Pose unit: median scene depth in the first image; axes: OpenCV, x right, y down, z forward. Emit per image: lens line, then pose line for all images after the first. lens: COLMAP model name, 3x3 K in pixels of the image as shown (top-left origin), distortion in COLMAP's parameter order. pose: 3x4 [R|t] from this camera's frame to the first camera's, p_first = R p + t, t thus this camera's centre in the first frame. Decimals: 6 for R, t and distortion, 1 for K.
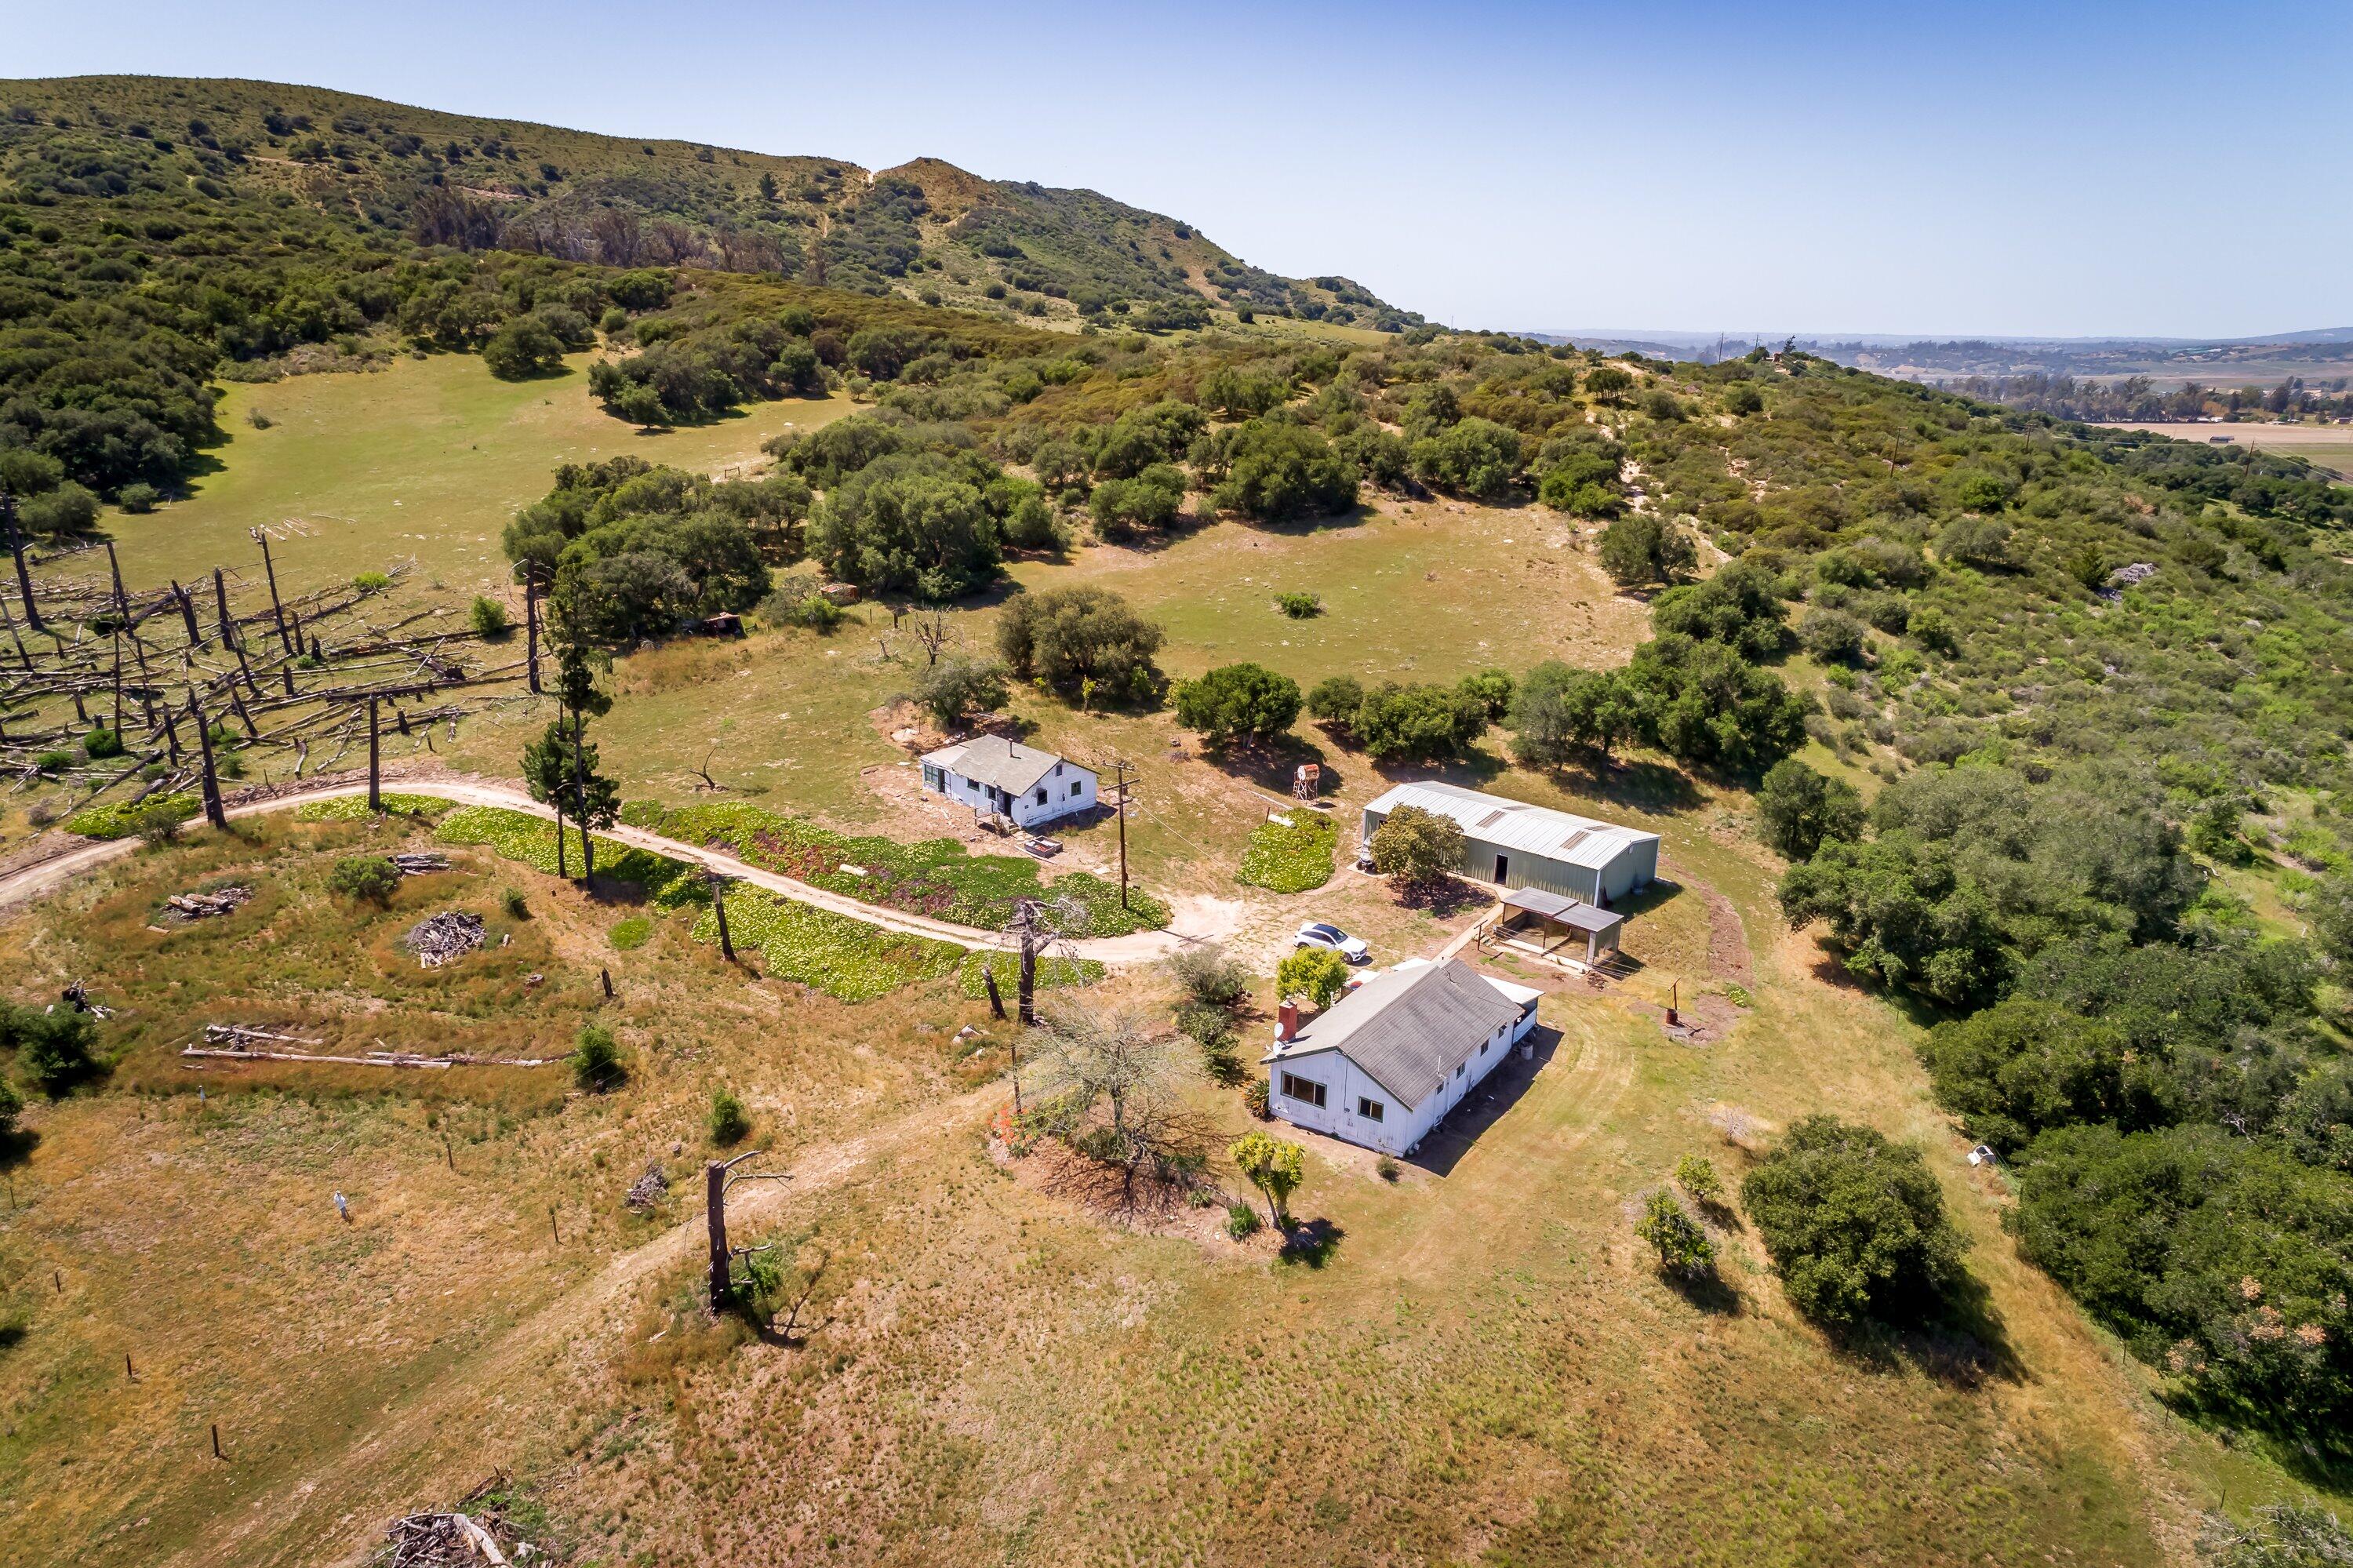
lens RADIAL K [[1581.5, 0, 1176.6], [0, 1581.5, 770.6], [0, 0, 1]] dist [0.025988, 0.011109]
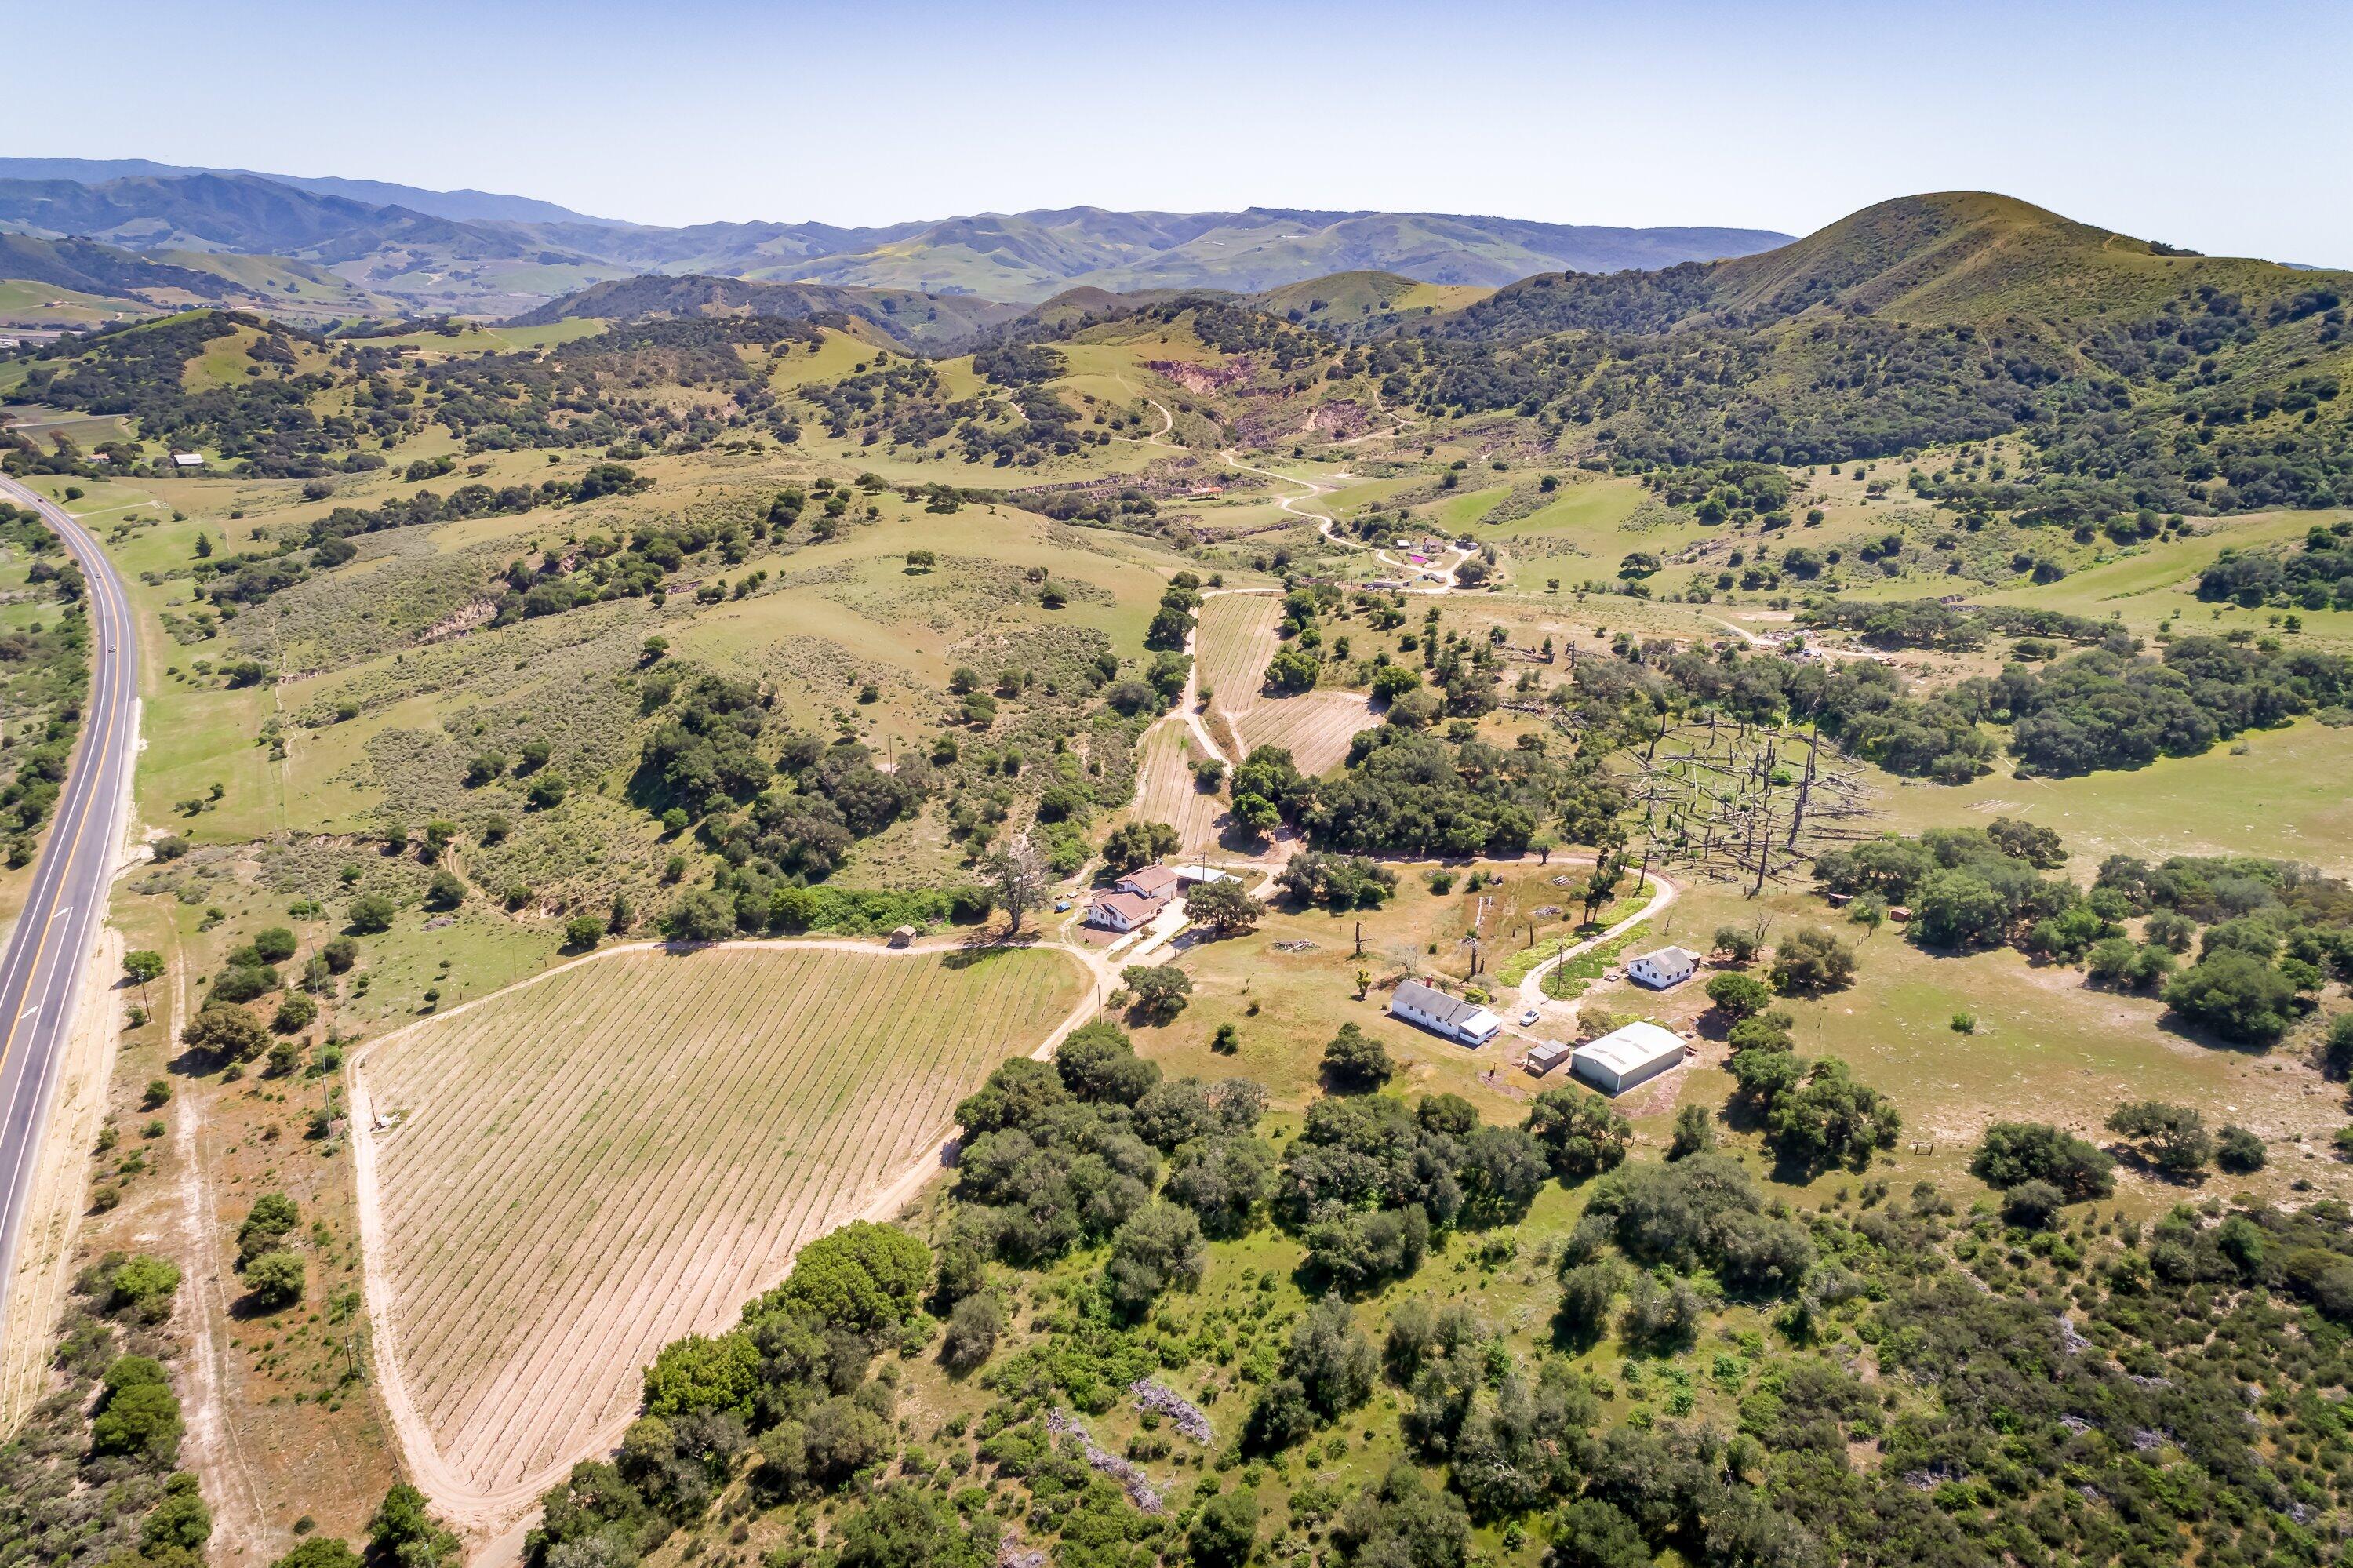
lens RADIAL K [[1581.5, 0, 1176.6], [0, 1581.5, 770.6], [0, 0, 1]] dist [0.025988, 0.011109]
pose [[-0.169481, 0.279069, -0.945197, 0.982271], [-0.310897, 0.894960, 0.319983, -0.354609], [0.935211, 0.348090, -0.064917, 0.156886]]
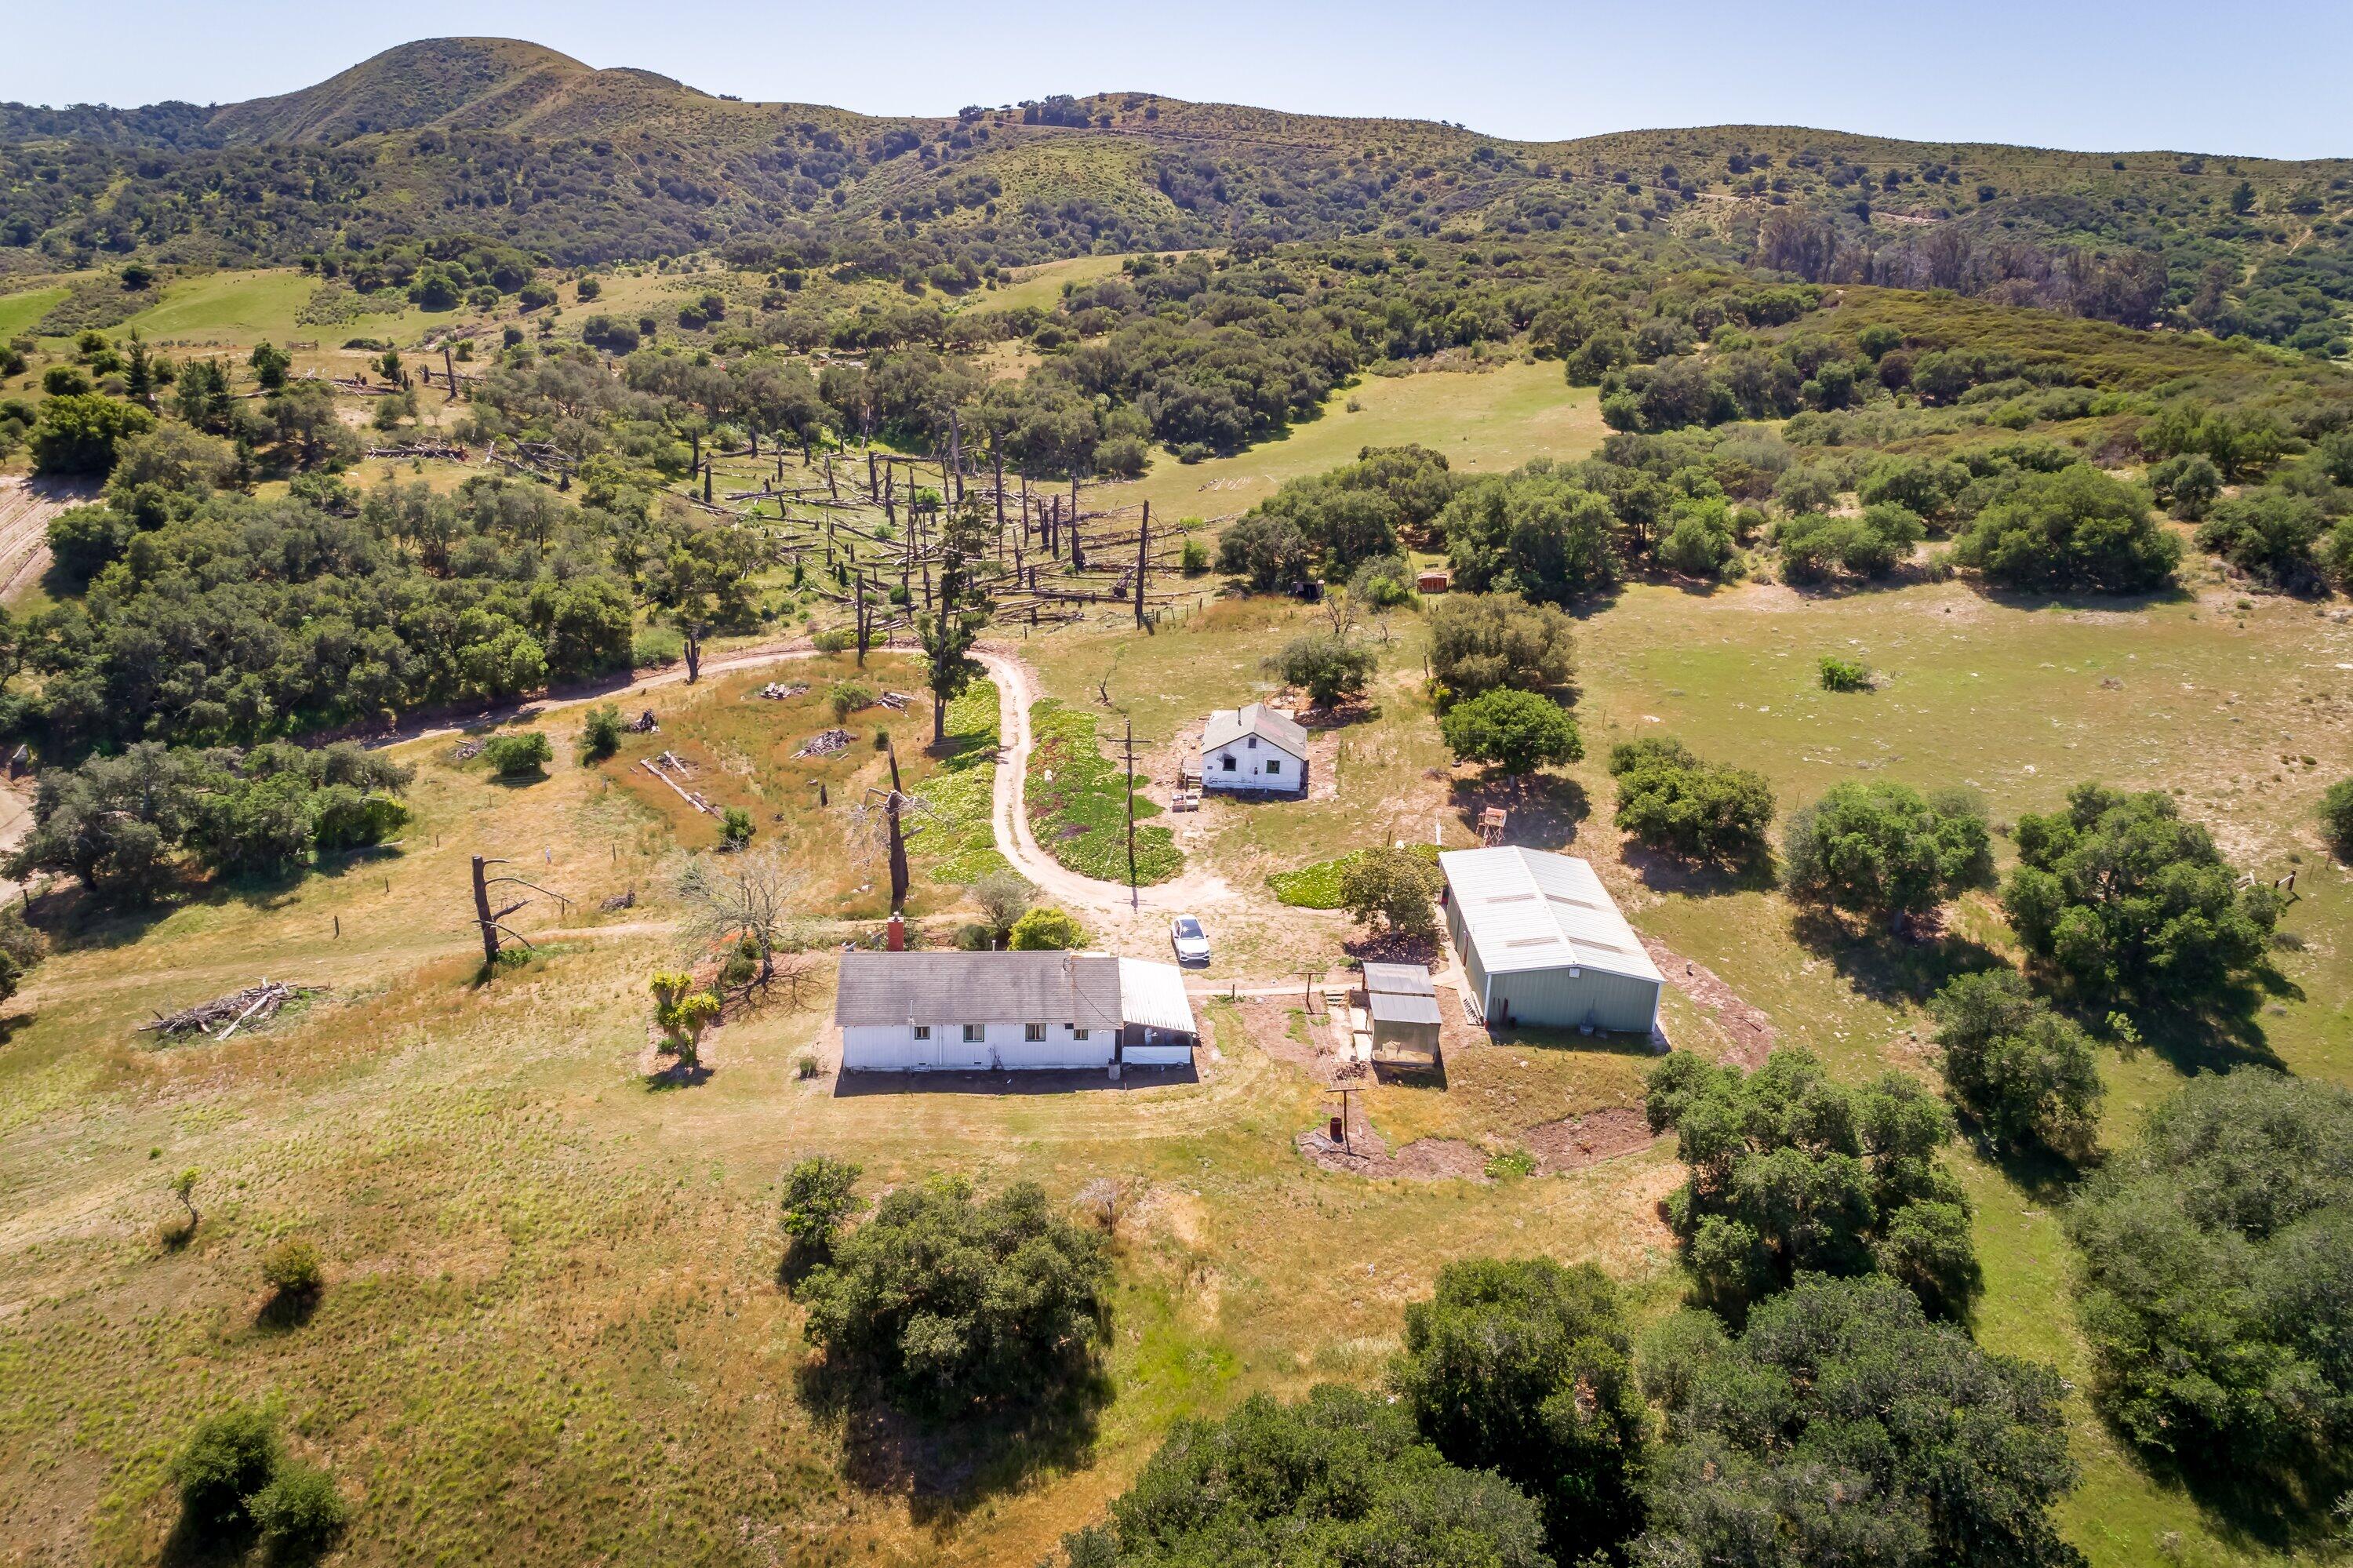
lens RADIAL K [[1581.5, 0, 1176.6], [0, 1581.5, 770.6], [0, 0, 1]] dist [0.025988, 0.011109]
pose [[0.636833, 0.234230, -0.734562, 0.278258], [-0.247209, 0.964467, 0.093220, -0.028346], [0.730296, 0.122225, 0.672108, 0.117303]]
